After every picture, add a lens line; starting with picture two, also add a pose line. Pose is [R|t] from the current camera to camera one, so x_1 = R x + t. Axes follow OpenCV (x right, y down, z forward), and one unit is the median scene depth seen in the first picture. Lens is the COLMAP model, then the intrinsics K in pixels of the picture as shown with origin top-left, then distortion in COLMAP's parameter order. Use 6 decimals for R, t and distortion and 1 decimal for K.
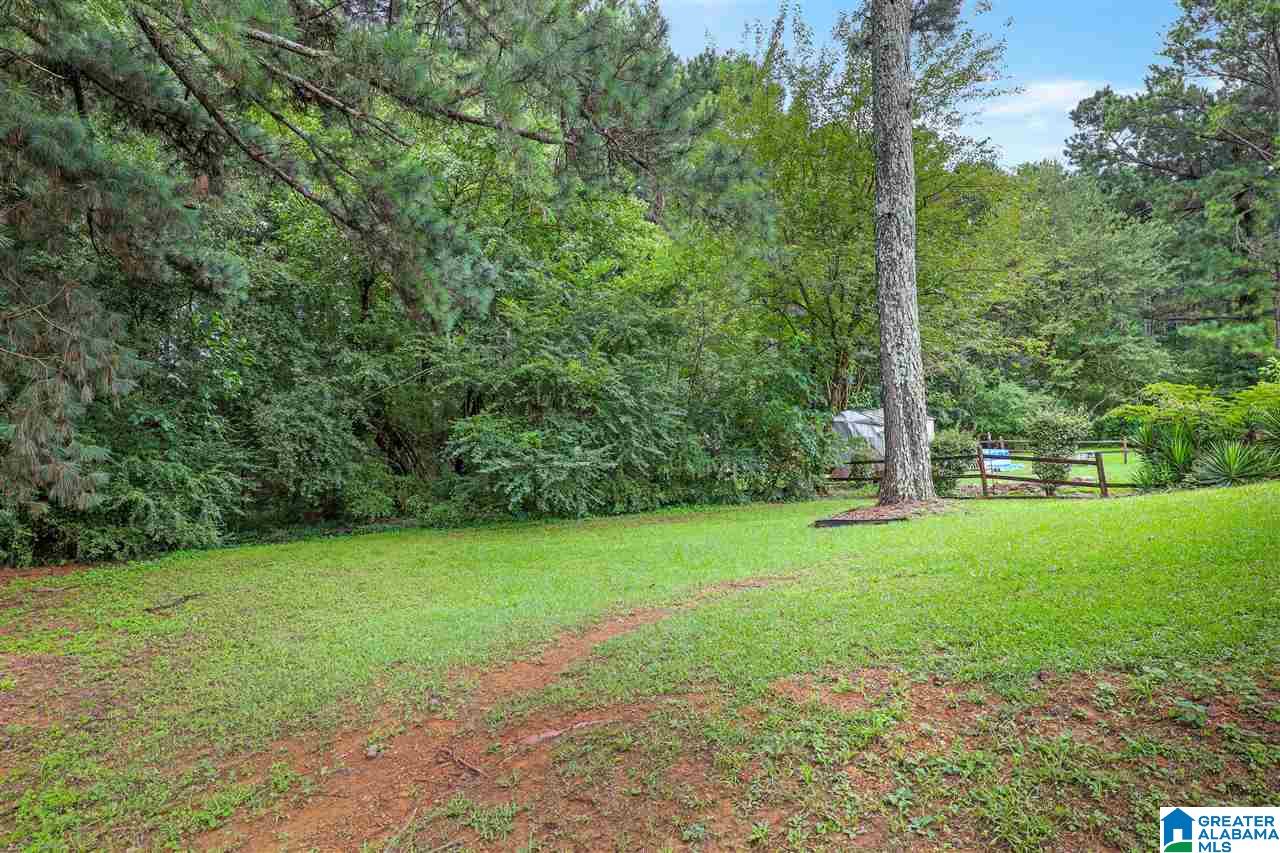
lens RADIAL K [[729.4, 0, 639.4], [0, 729.4, 420.1], [0, 0, 1]] dist [0.002218, 0.000582]
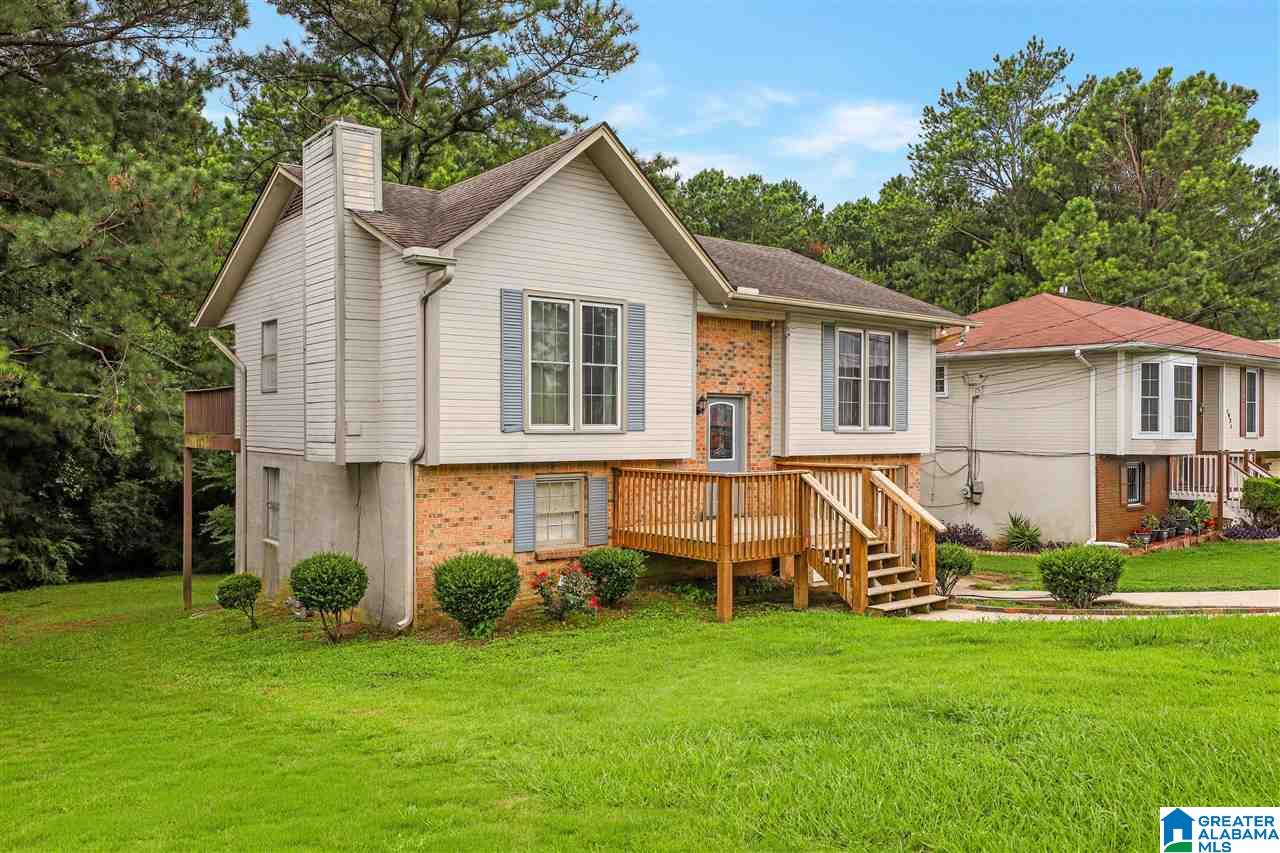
lens RADIAL K [[977.4, 0, 640.3], [0, 977.4, 425.3], [0, 0, 1]] dist [0.015528, -0.001636]
pose [[0.999150, 0.015111, -0.038354, 0.932318], [-0.015100, 0.999886, 0.000573, -0.240976], [0.038358, 0.000007, 0.999264, -1.376957]]
